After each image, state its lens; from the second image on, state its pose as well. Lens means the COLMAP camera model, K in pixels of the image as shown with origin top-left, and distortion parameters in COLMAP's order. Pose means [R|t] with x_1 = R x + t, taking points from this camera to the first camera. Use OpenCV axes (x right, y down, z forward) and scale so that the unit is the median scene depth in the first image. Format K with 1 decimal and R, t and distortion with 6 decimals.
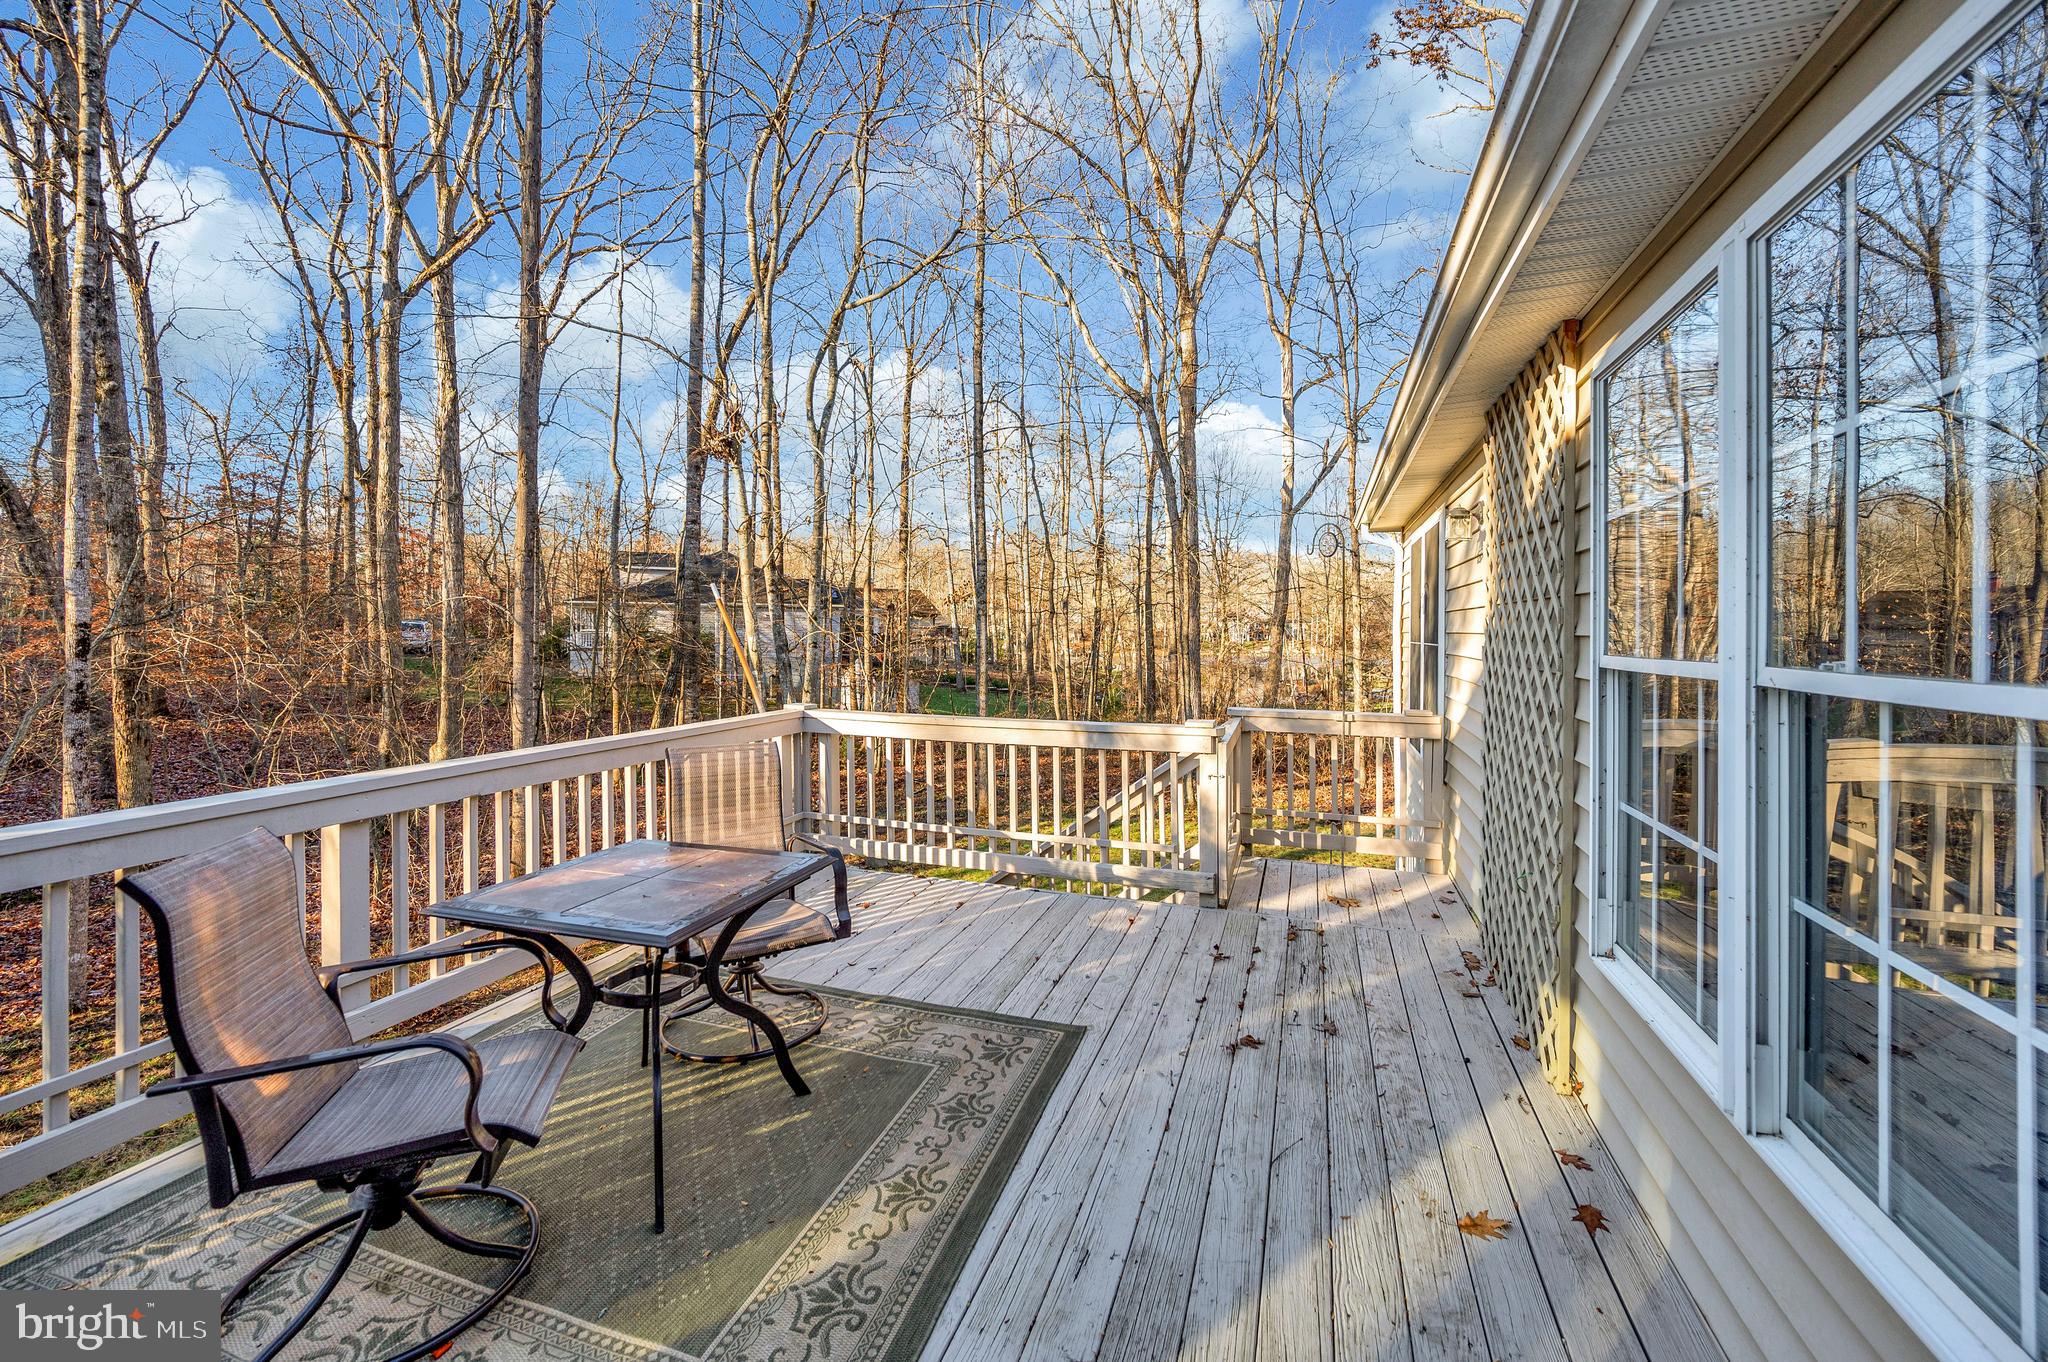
lens RADIAL K [[829.8, 0, 1036.7], [0, 829.8, 634.7], [0, 0, 1]] dist [-0.001783, -0.000333]
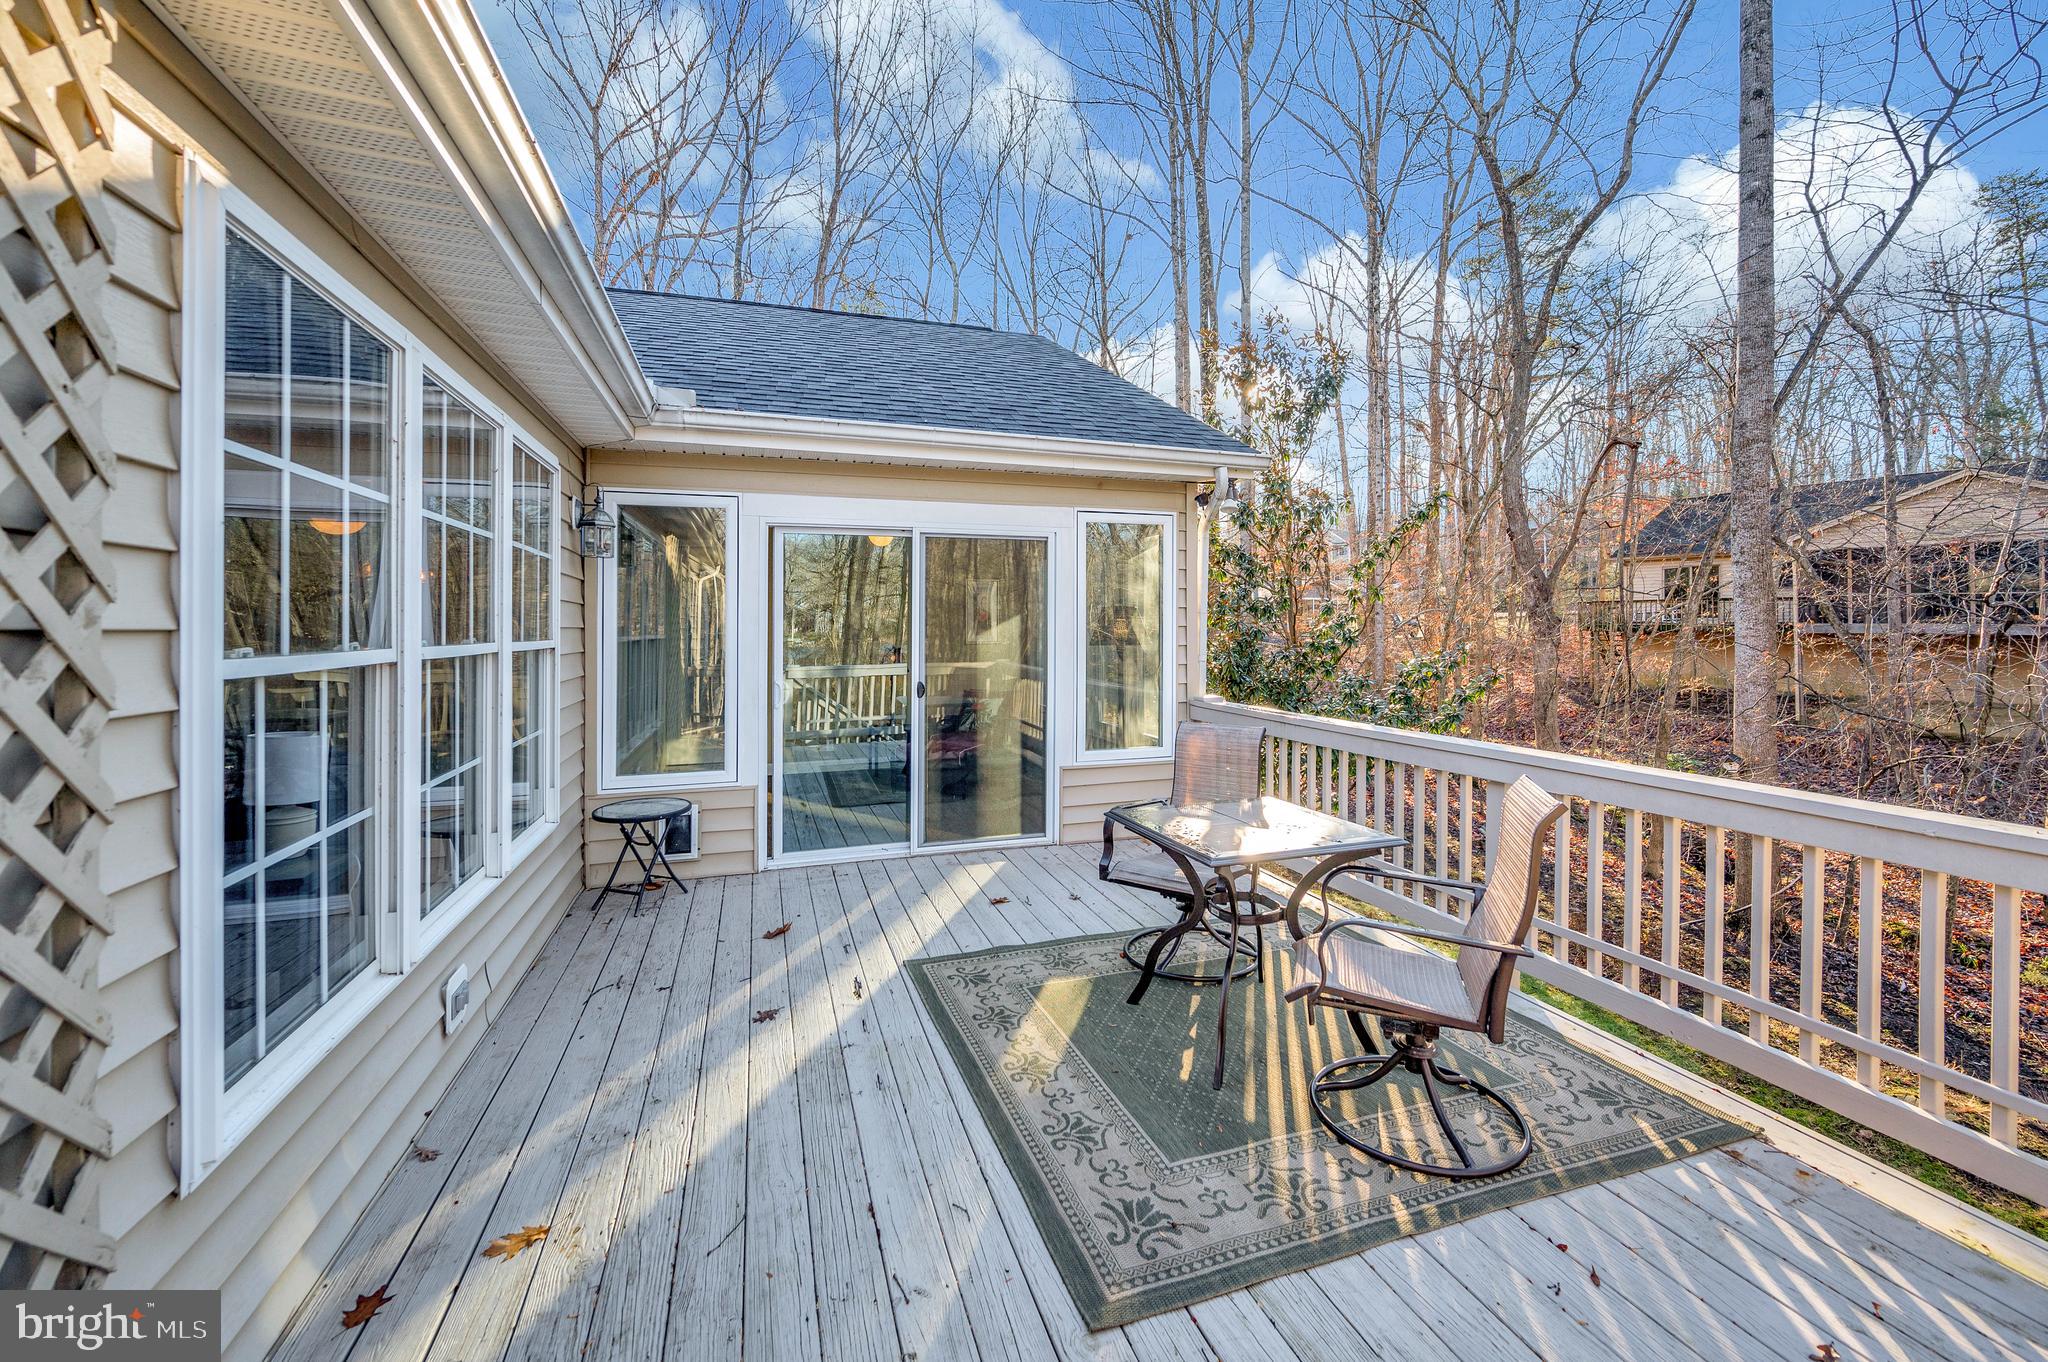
lens RADIAL K [[829.8, 0, 1047.2], [0, 829.8, 626.1], [0, 0, 1]] dist [-0.001783, -0.000333]
pose [[-0.790991, -0.001357, -0.611826, 0.493644], [-0.006076, 0.999966, 0.005637, -0.012324], [0.611797, 0.008176, -0.790972, 1.635516]]
